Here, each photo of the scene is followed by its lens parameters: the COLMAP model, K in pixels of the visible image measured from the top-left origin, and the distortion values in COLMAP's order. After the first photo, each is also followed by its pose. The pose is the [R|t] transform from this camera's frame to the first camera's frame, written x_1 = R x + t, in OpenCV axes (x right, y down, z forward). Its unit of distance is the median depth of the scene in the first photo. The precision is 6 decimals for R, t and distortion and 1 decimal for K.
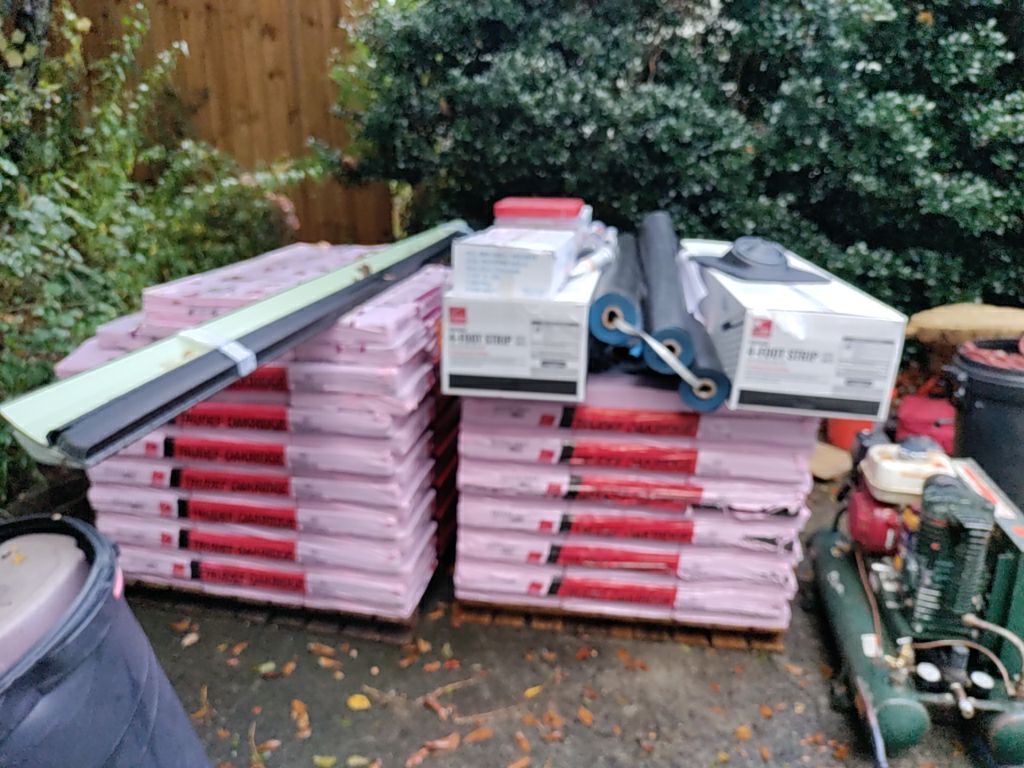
lens RADIAL K [[775.9, 0, 512.0], [0, 775.9, 384.0], [0, 0, 1]] dist [0.006917, 0.008248]
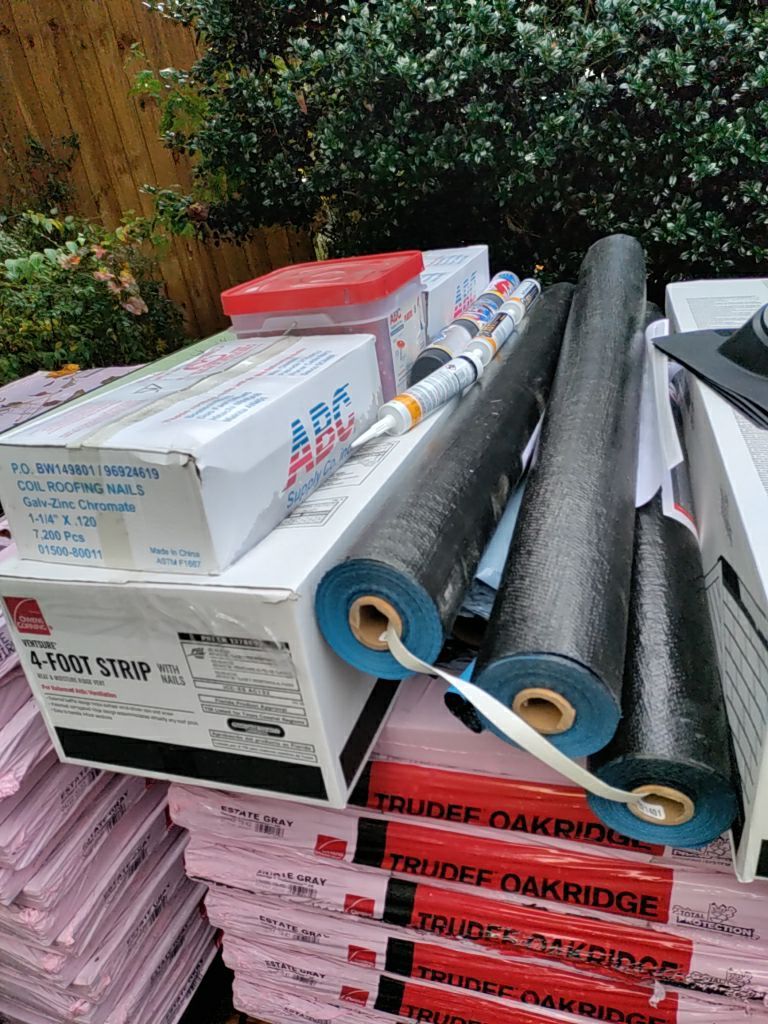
lens RADIAL K [[775.9, 0, 384.0], [0, 775.9, 512.0], [0, 0, 1]] dist [0.006917, 0.008248]
pose [[0.972446, -0.069540, -0.222515, 0.110259], [0.099209, 0.987177, 0.125058, -0.091808], [0.210965, -0.143688, 0.966875, 0.339539]]
